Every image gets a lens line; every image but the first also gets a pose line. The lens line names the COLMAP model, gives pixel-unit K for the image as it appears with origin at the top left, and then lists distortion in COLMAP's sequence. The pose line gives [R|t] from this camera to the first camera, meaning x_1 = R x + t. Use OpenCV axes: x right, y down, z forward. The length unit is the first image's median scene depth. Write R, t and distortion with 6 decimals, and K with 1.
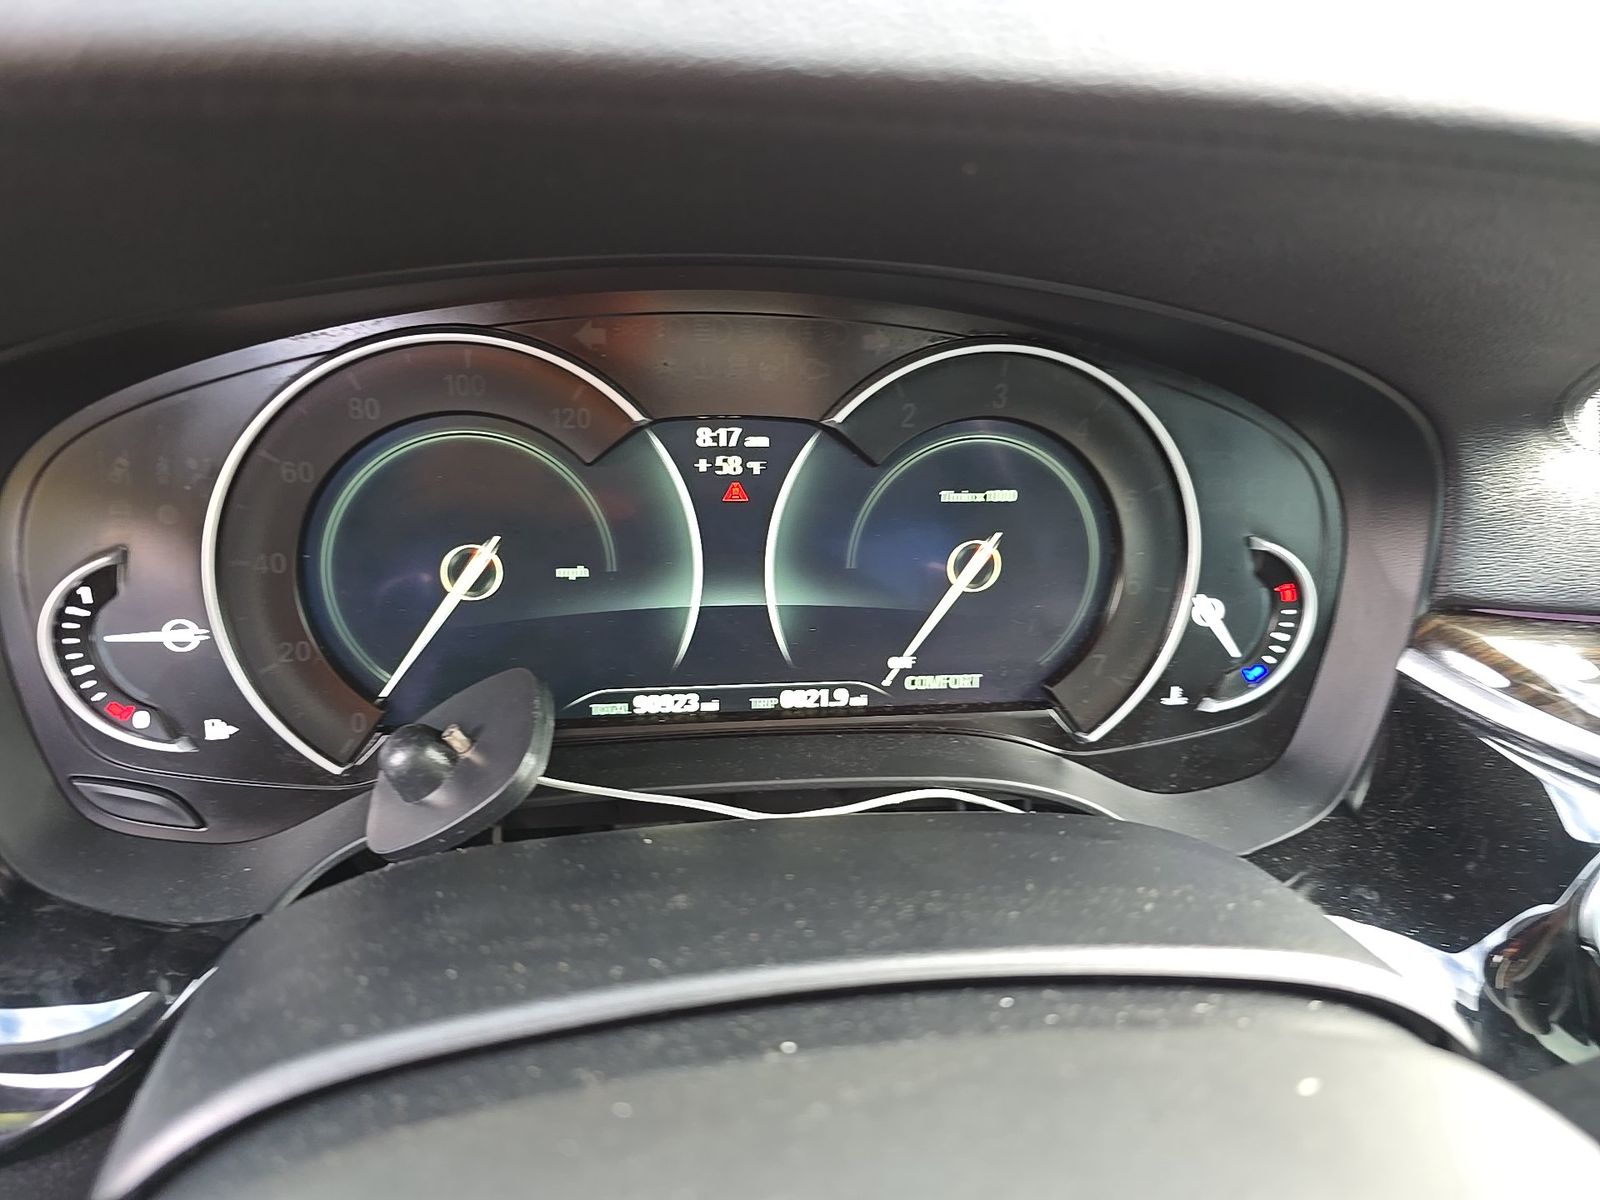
lens RADIAL K [[1073.1, 0, 803.6], [0, 1073.1, 606.3], [0, 0, 1]] dist [0.065871, -0.060603]
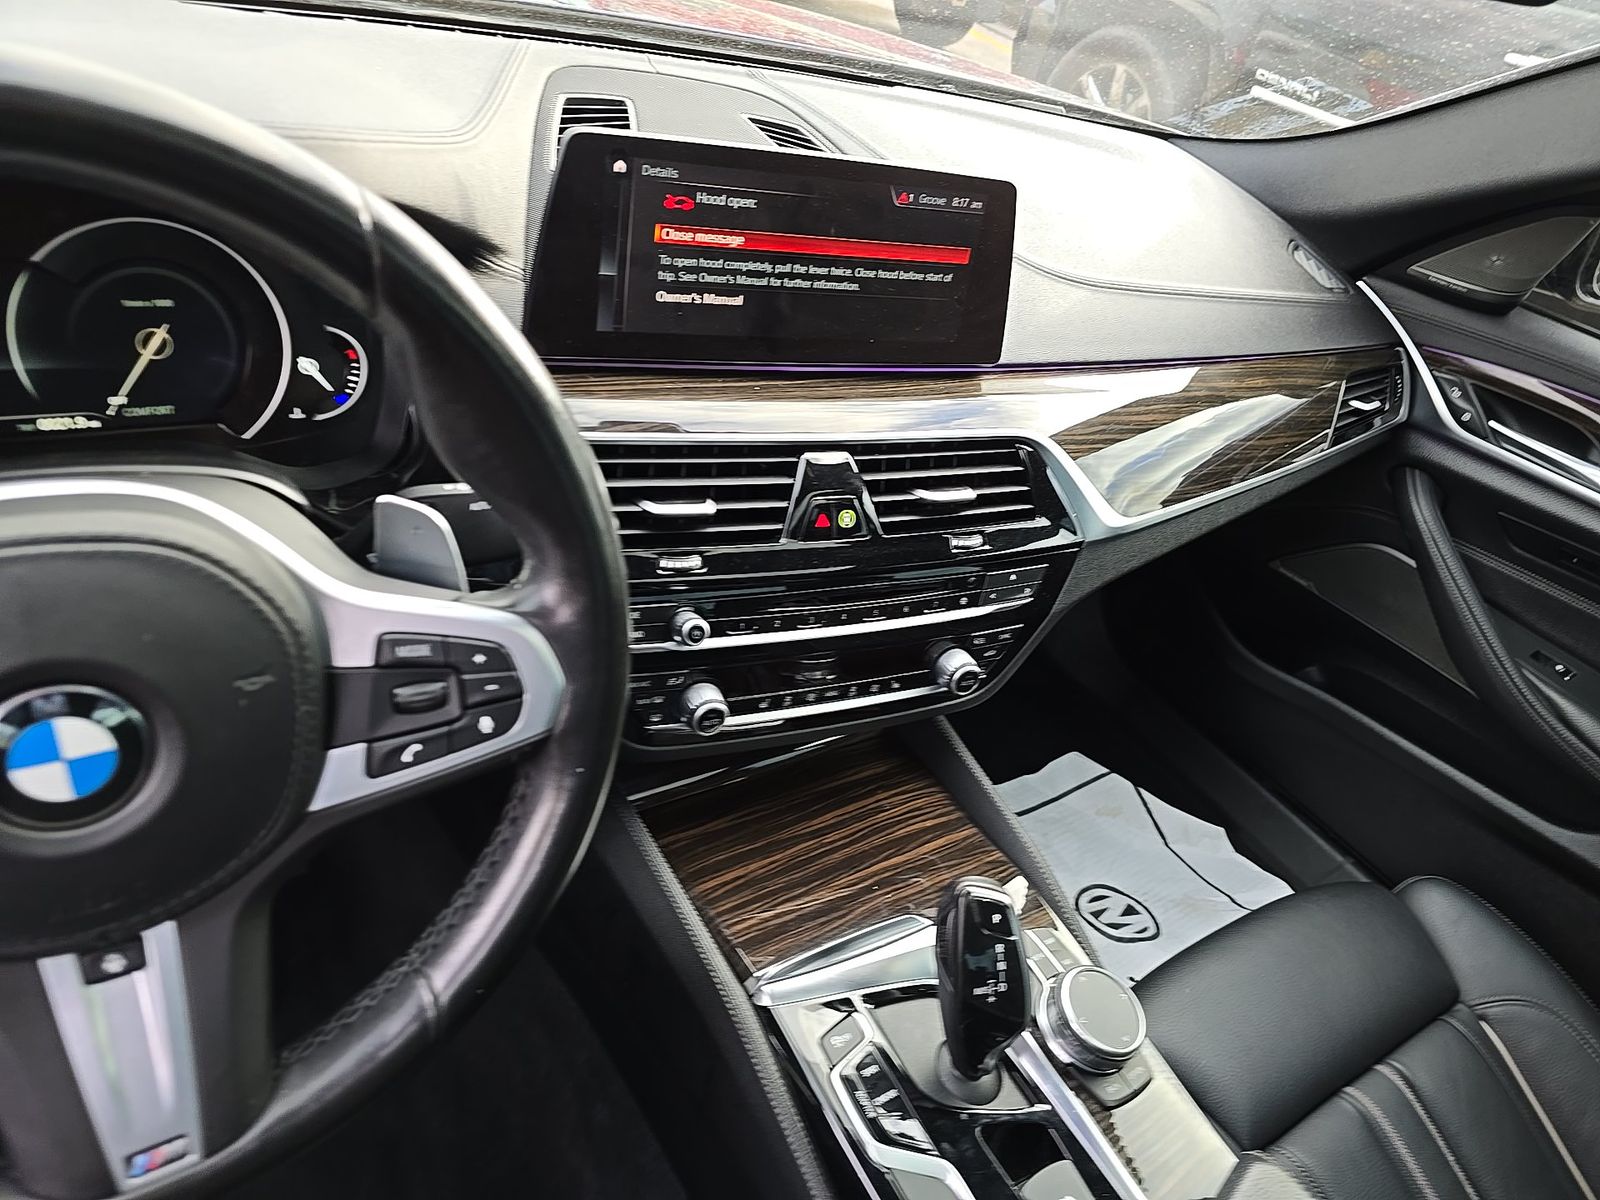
lens RADIAL K [[1083.5, 0, 808.2], [0, 1083.5, 596.7], [0, 0, 1]] dist [0.038313, -0.026513]
pose [[0.904661, -0.118305, 0.409380, 0.337464], [0.048475, 0.983024, 0.176958, 0.105039], [-0.423366, -0.140242, 0.895038, -1.108079]]
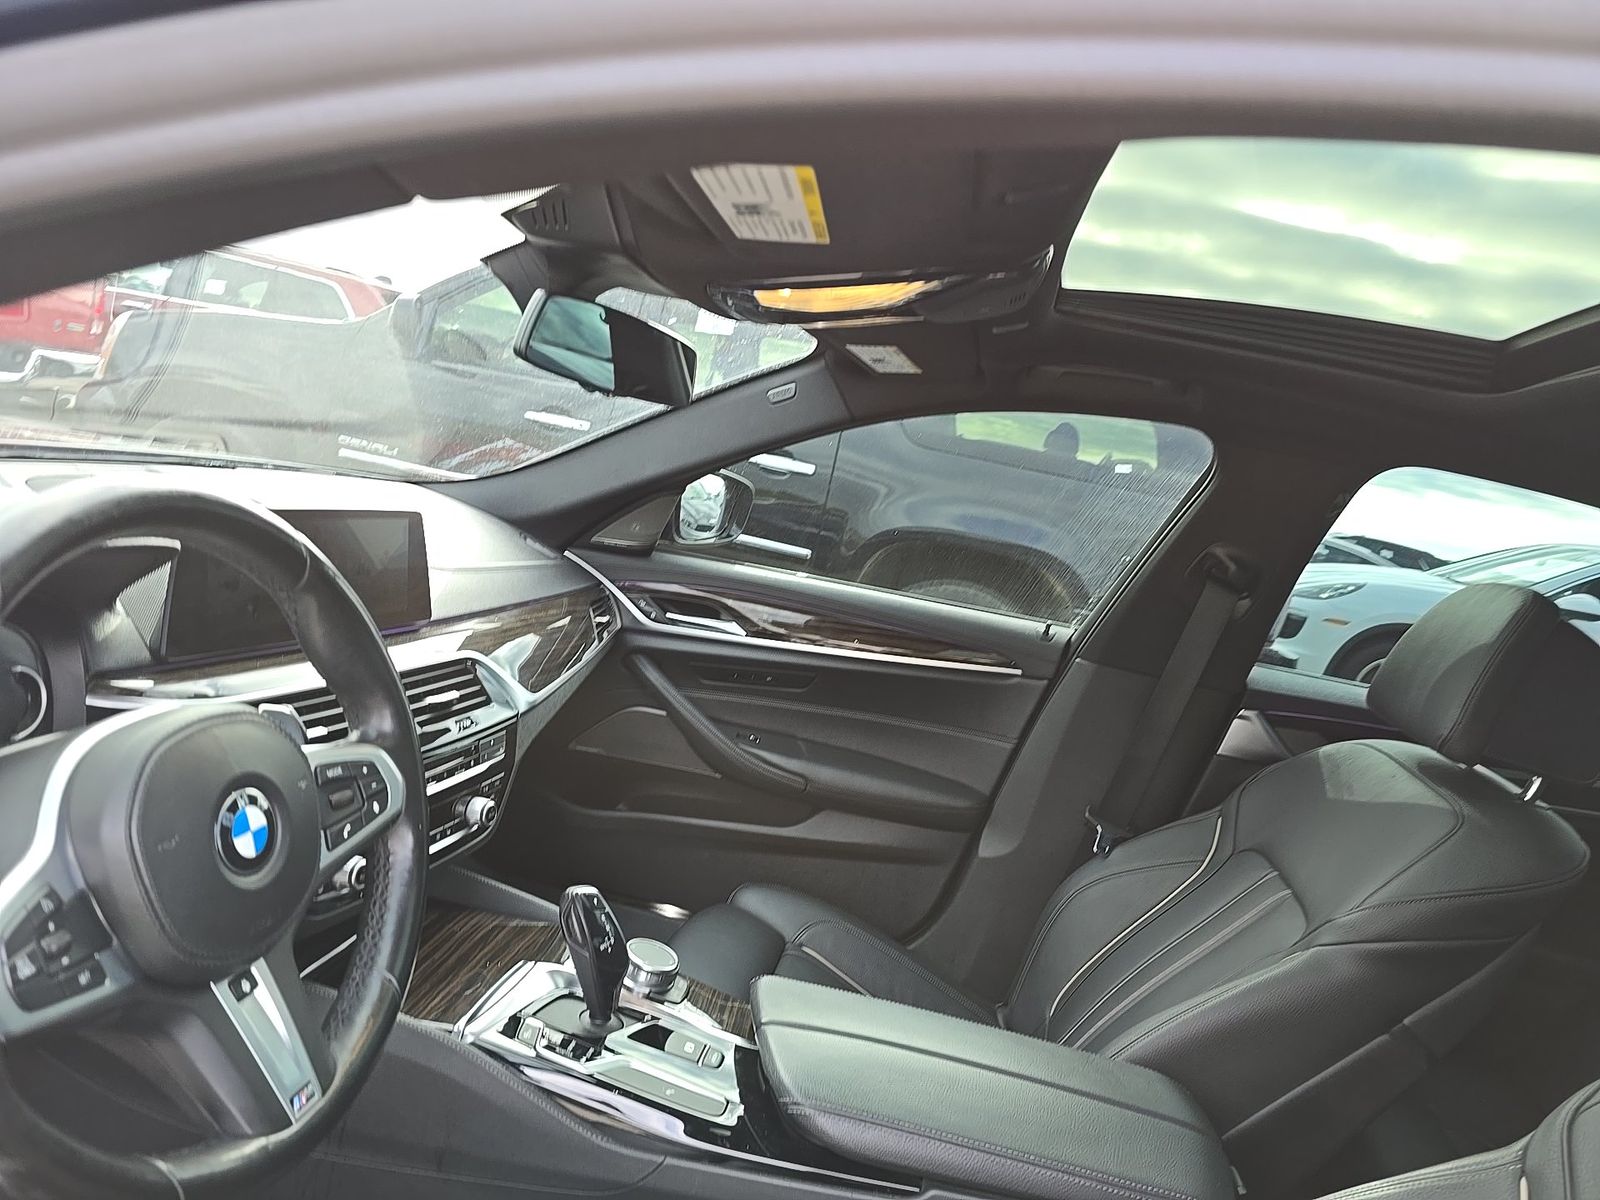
lens RADIAL K [[1073.1, 0, 803.6], [0, 1073.1, 606.3], [0, 0, 1]] dist [0.065871, -0.060603]
pose [[0.329260, -0.137374, 0.934193, -1.289913], [0.300575, 0.953144, 0.034221, 0.260677], [-0.895121, 0.269527, 0.355124, -1.524820]]
